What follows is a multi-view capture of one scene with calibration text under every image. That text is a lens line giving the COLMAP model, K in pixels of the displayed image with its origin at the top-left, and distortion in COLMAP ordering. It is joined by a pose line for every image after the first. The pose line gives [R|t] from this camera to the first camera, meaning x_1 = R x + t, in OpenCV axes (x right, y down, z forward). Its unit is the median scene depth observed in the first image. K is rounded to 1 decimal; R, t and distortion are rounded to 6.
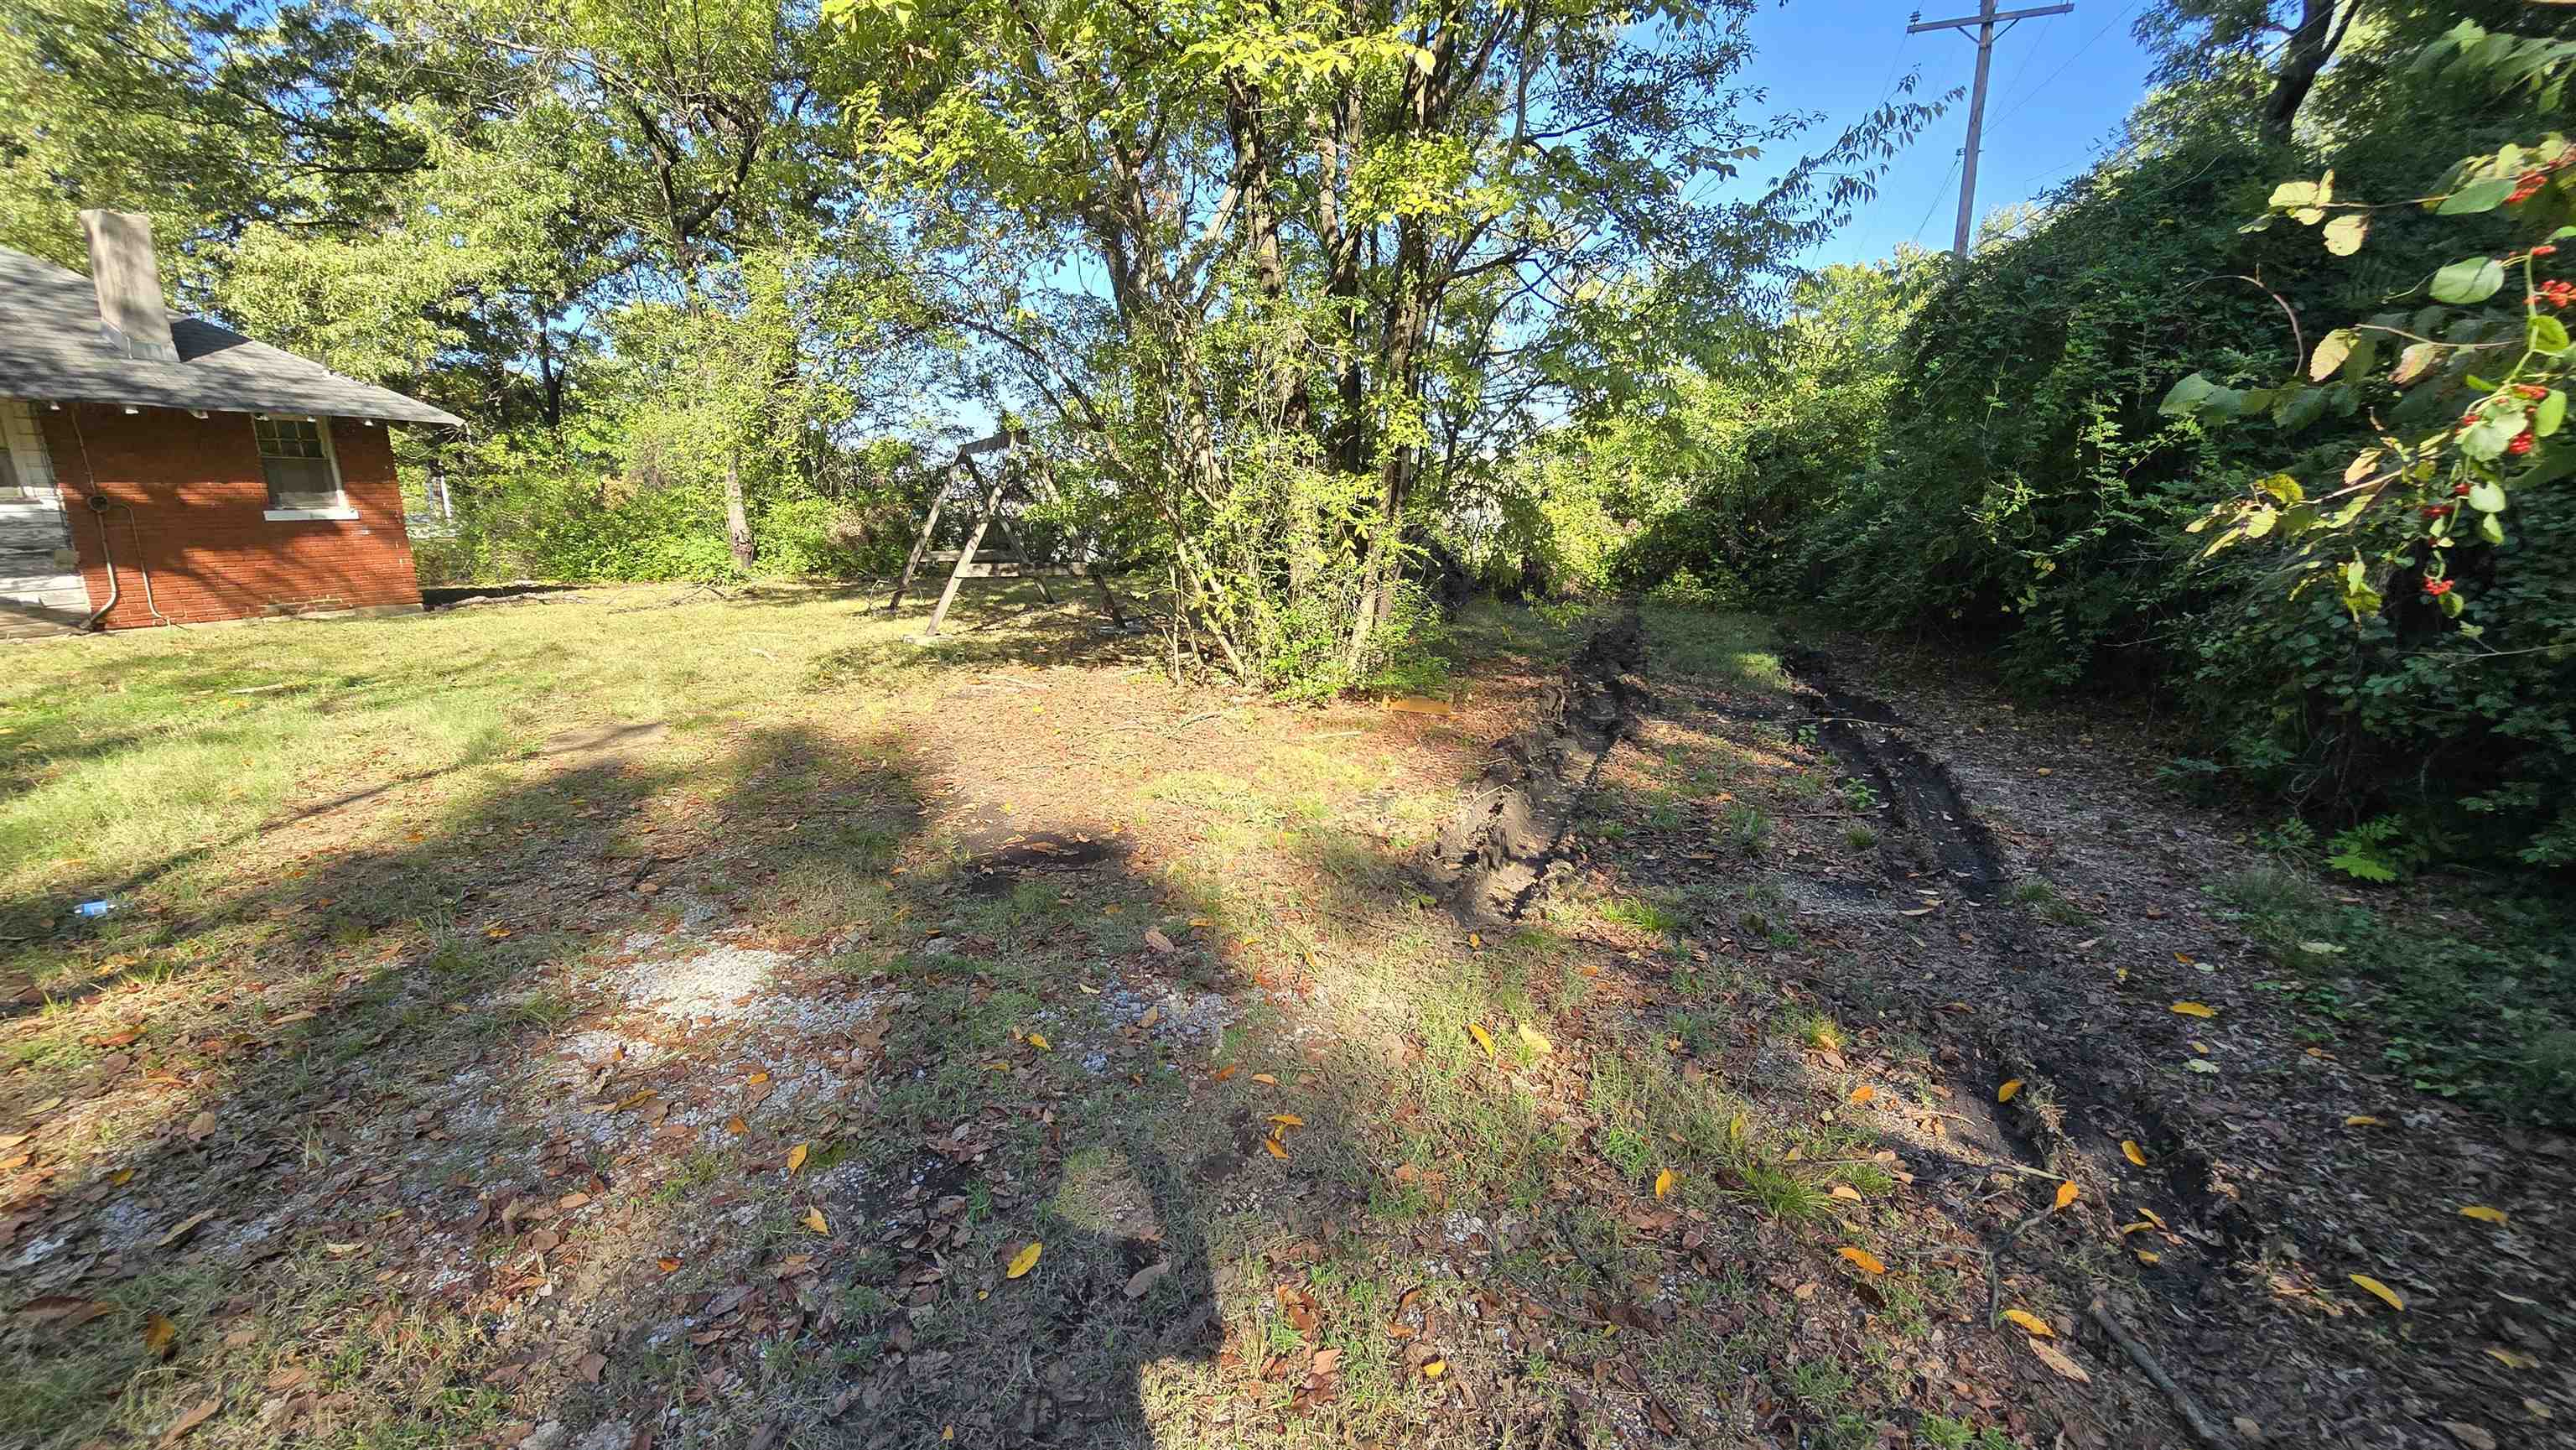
lens RADIAL K [[991.9, 0, 1285.9], [0, 991.9, 732.9], [0, 0, 1]] dist [-0.039115, 0.005046]
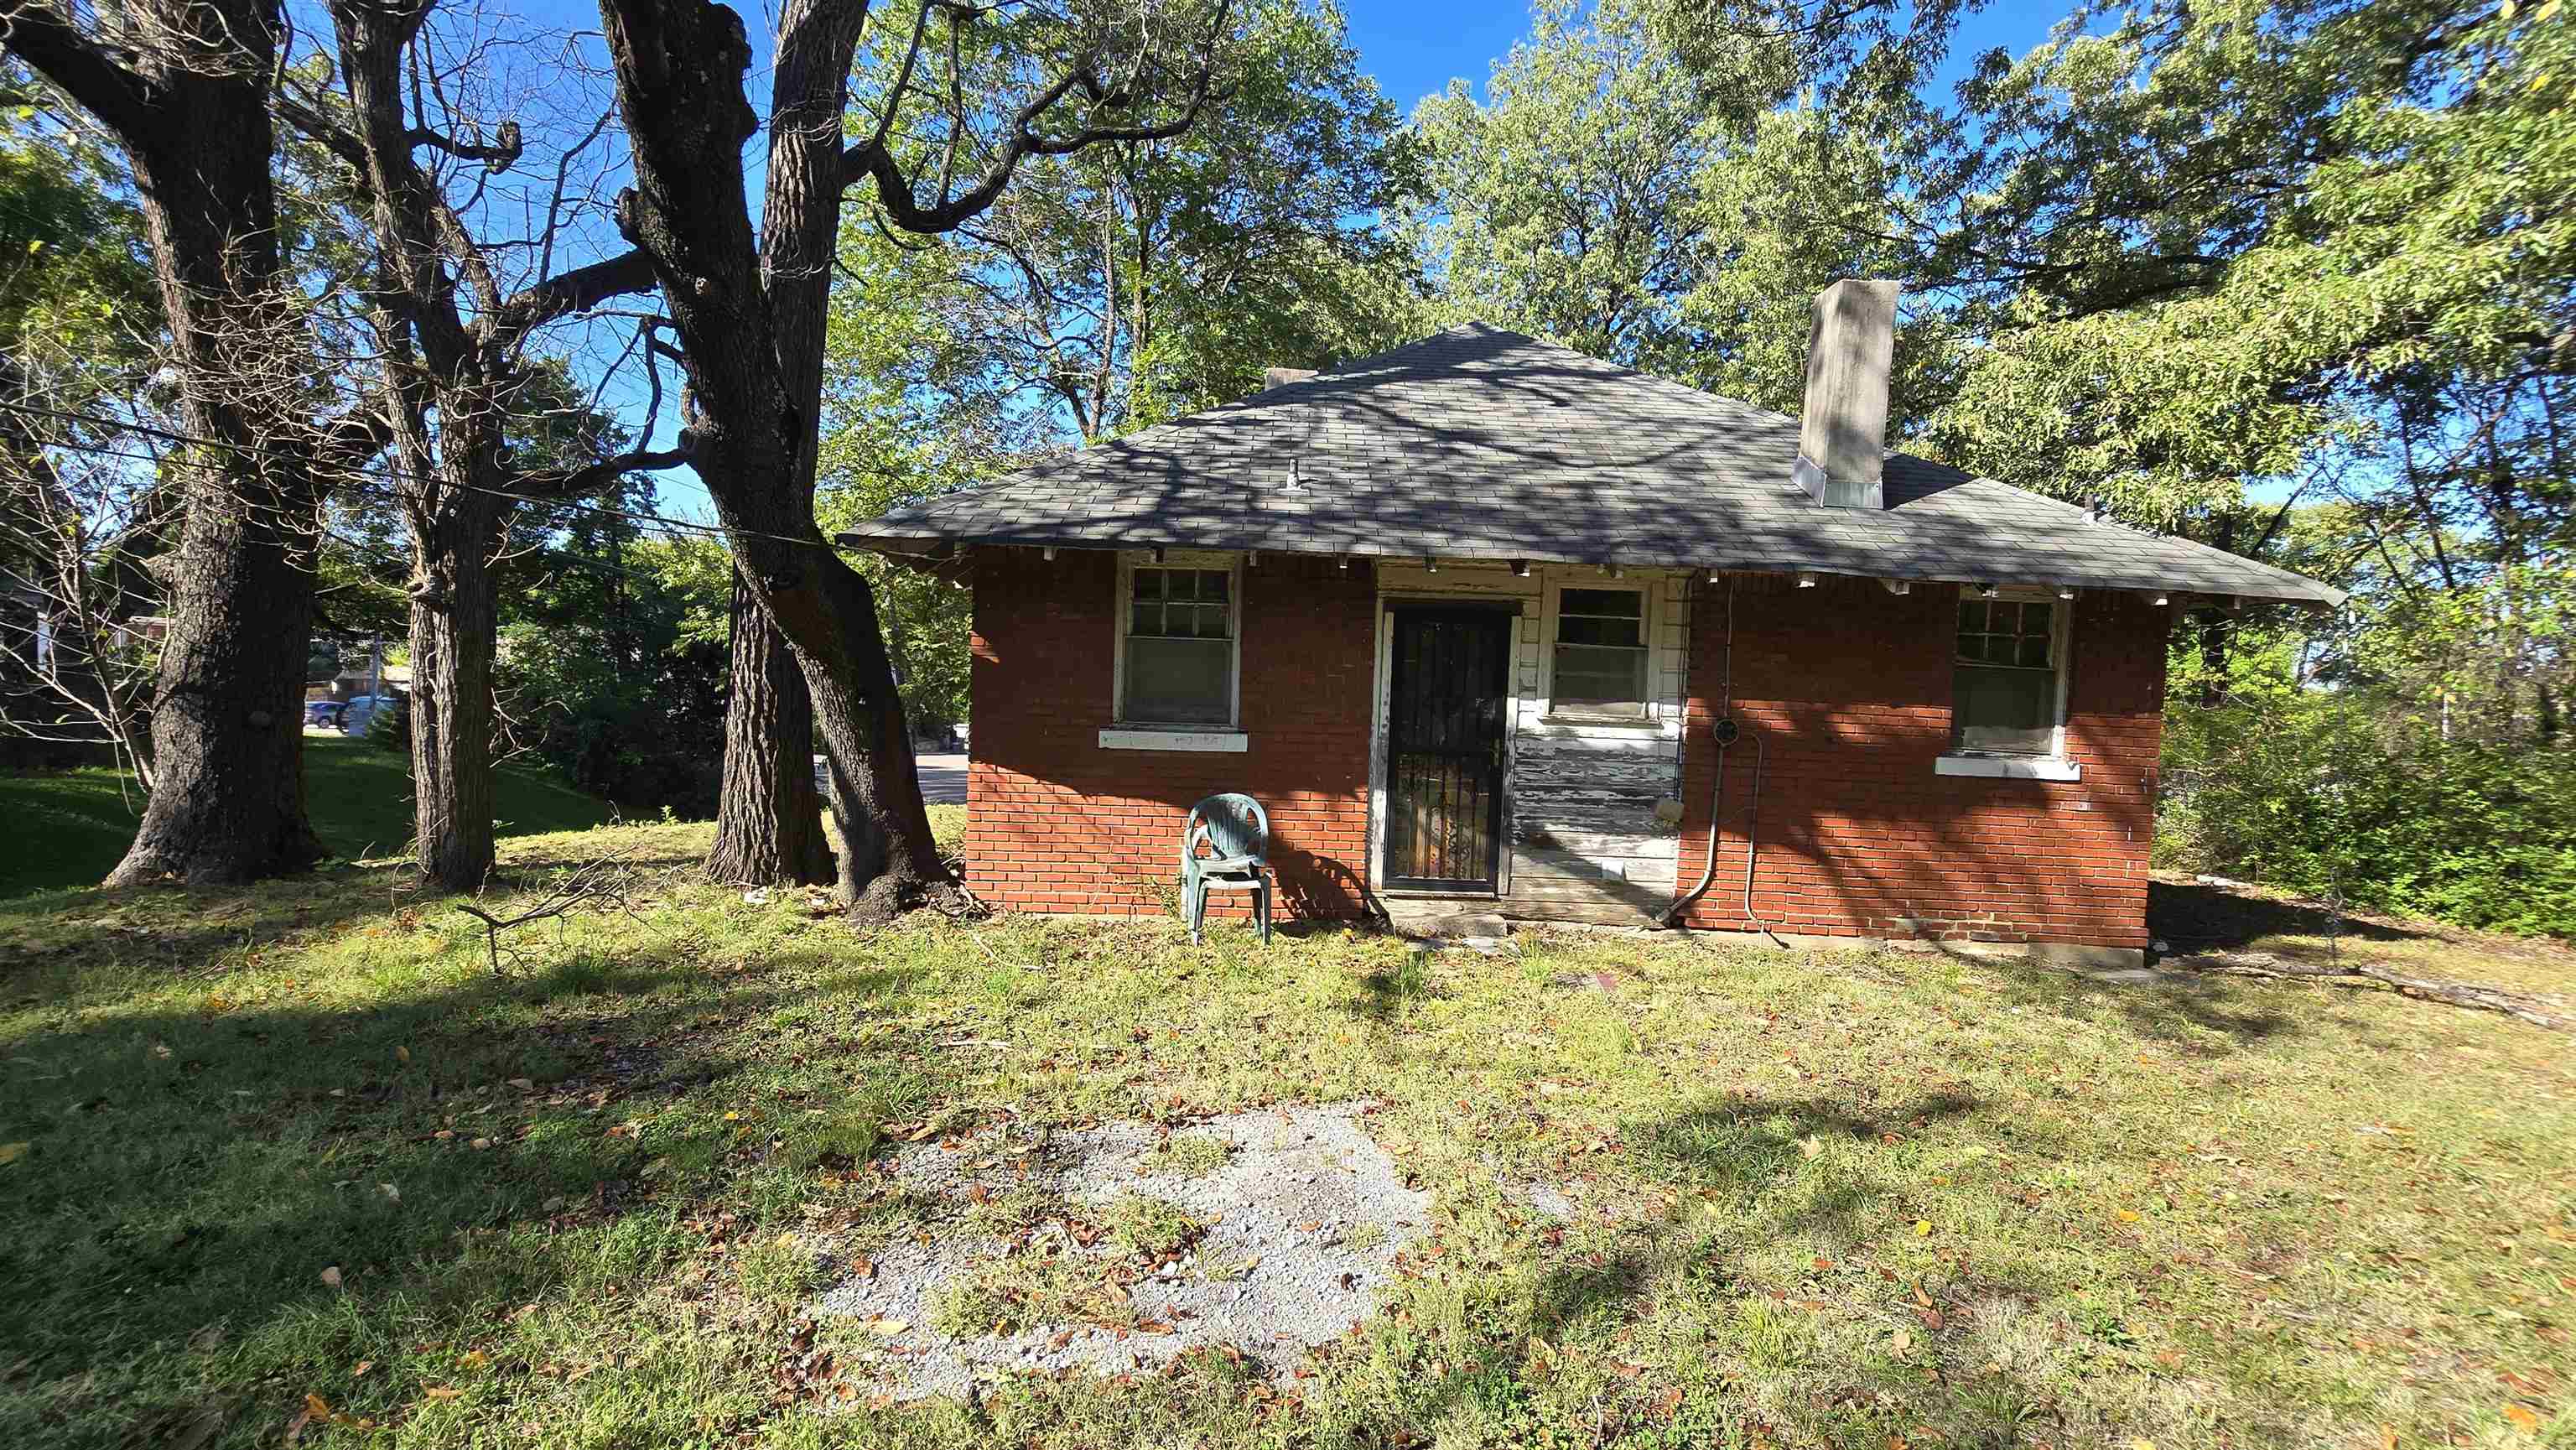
lens RADIAL K [[991.9, 0, 1285.9], [0, 991.9, 732.9], [0, 0, 1]] dist [-0.039115, 0.005046]
pose [[0.258642, 0.069857, -0.963444, -0.652810], [-0.269244, 0.963069, -0.002450, -0.148841], [0.927692, 0.260035, 0.267899, 0.509126]]
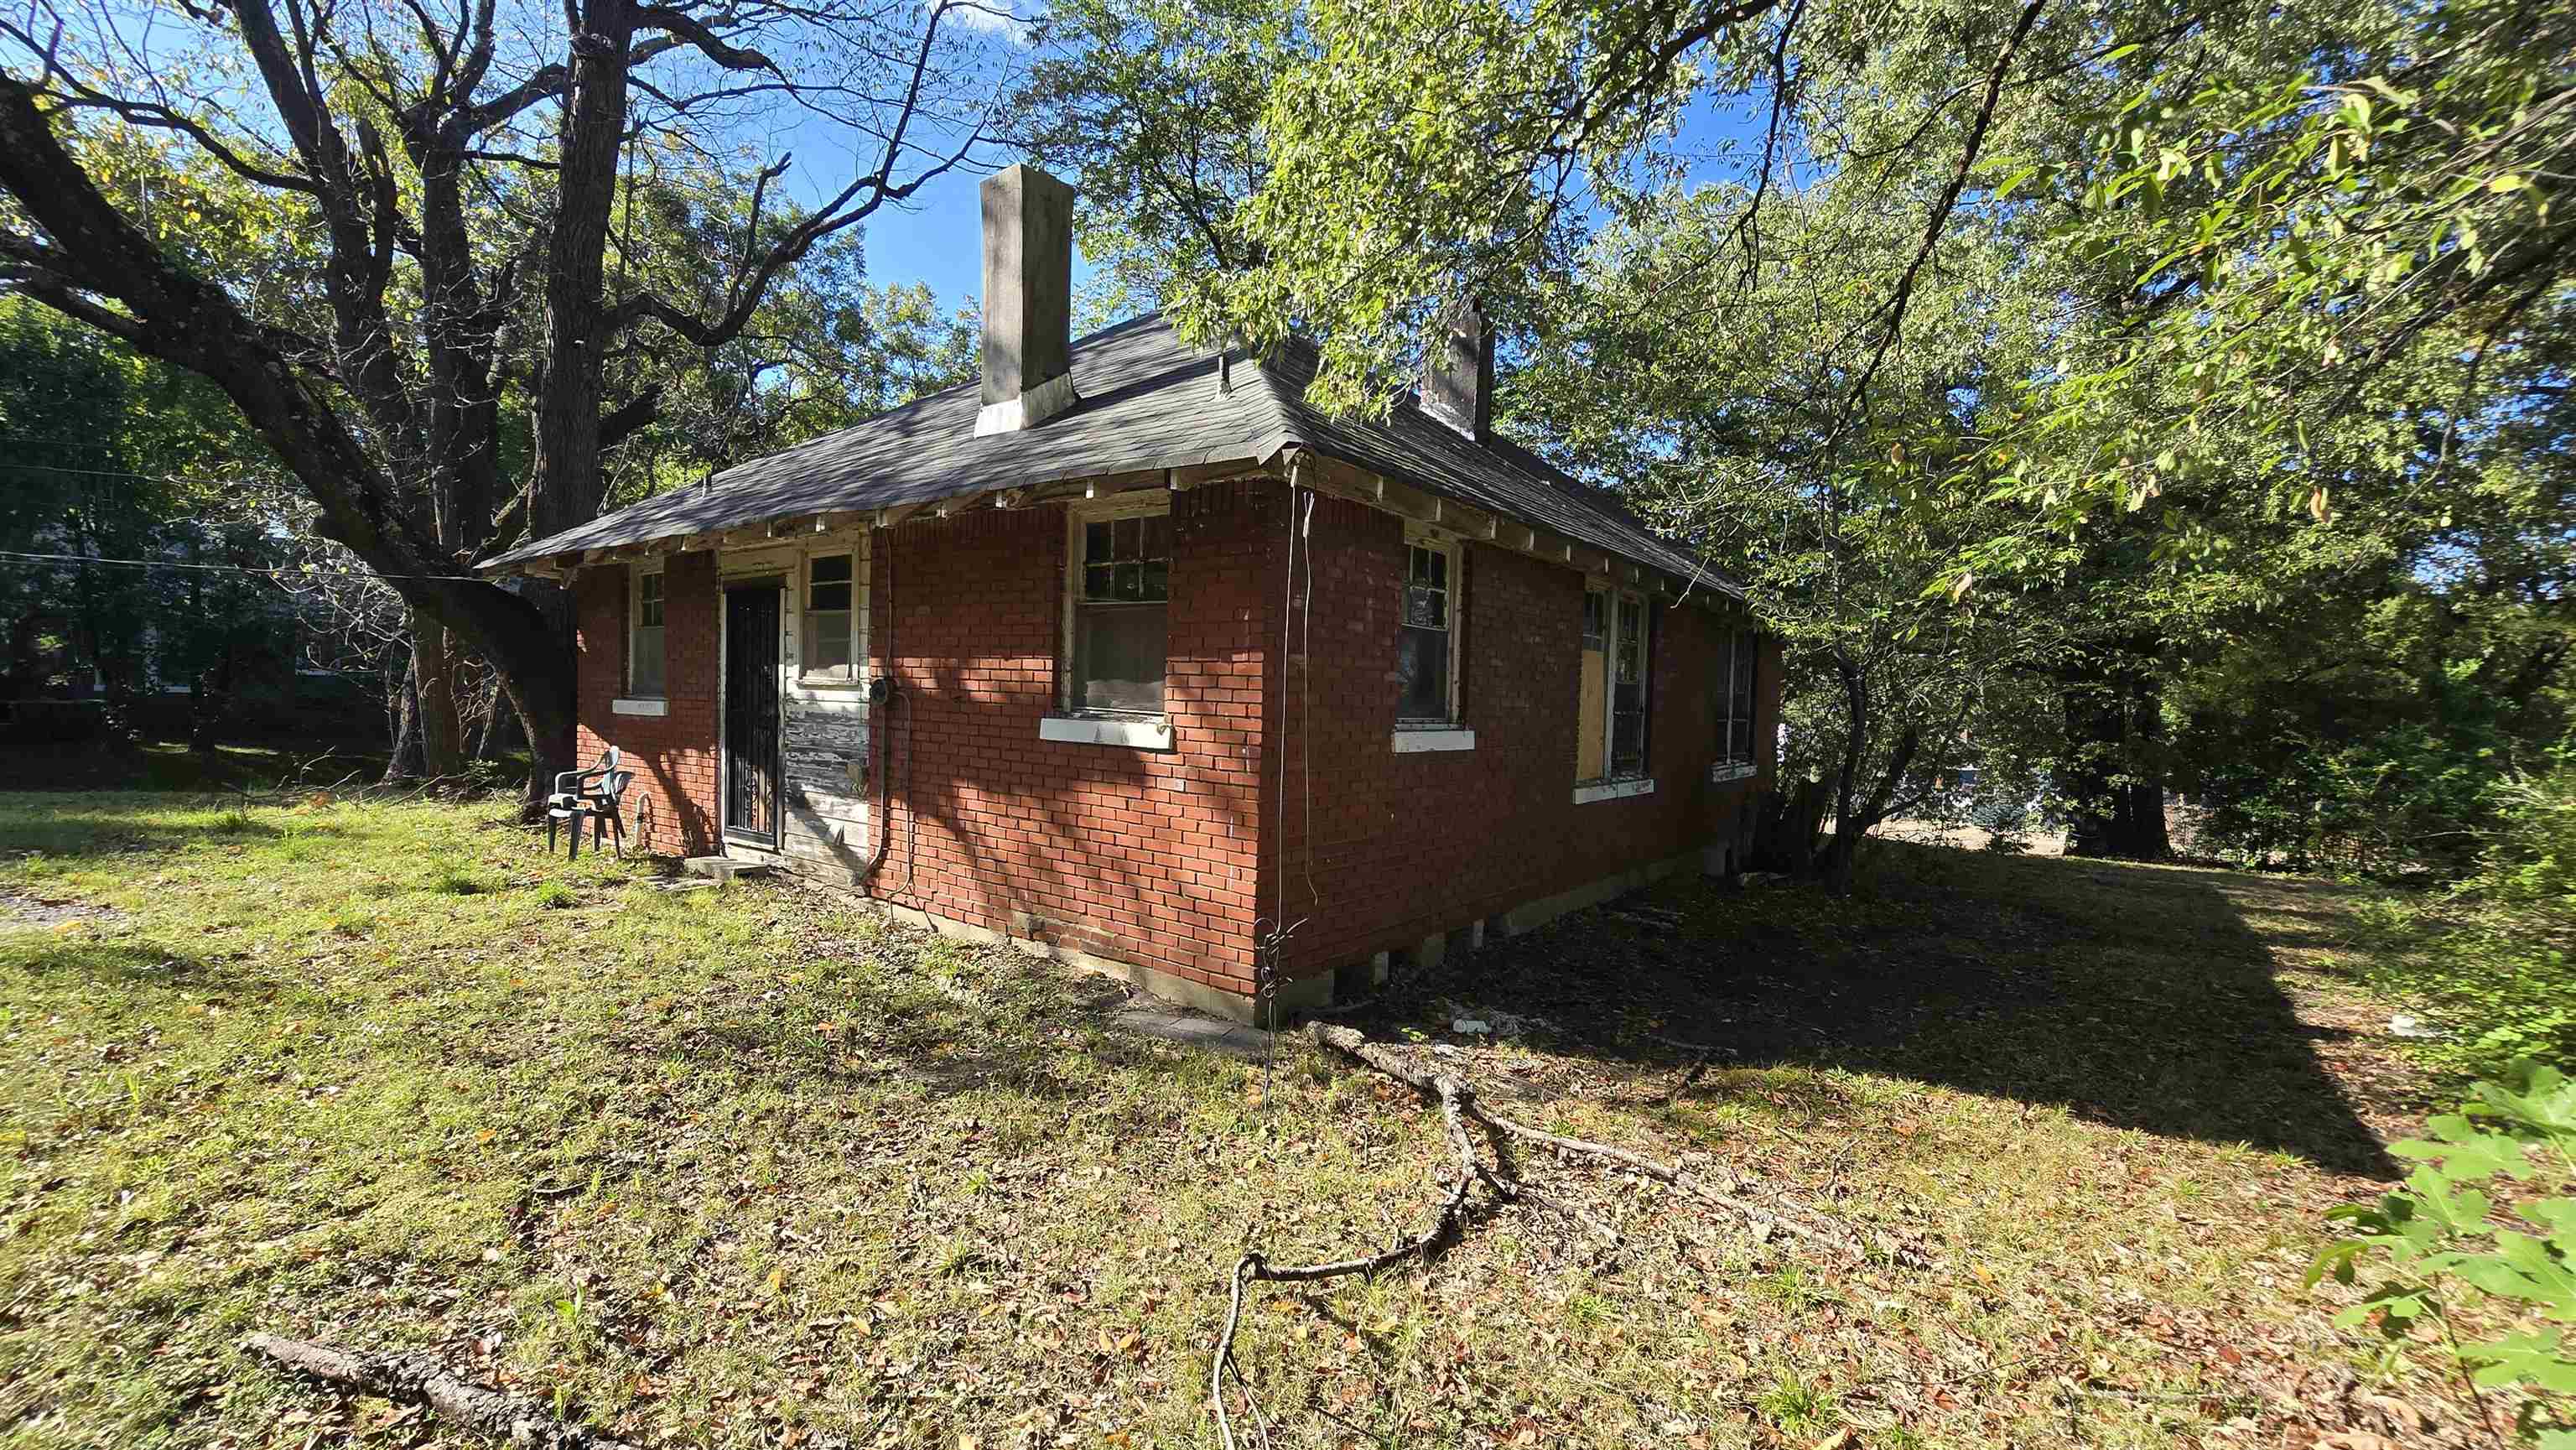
lens RADIAL K [[991.9, 0, 1285.9], [0, 991.9, 732.9], [0, 0, 1]] dist [-0.039115, 0.005046]
pose [[-0.330980, 0.060716, -0.941682, -0.698668], [-0.233062, 0.961752, 0.143926, -0.336186], [0.914404, 0.267107, -0.304171, 1.307650]]
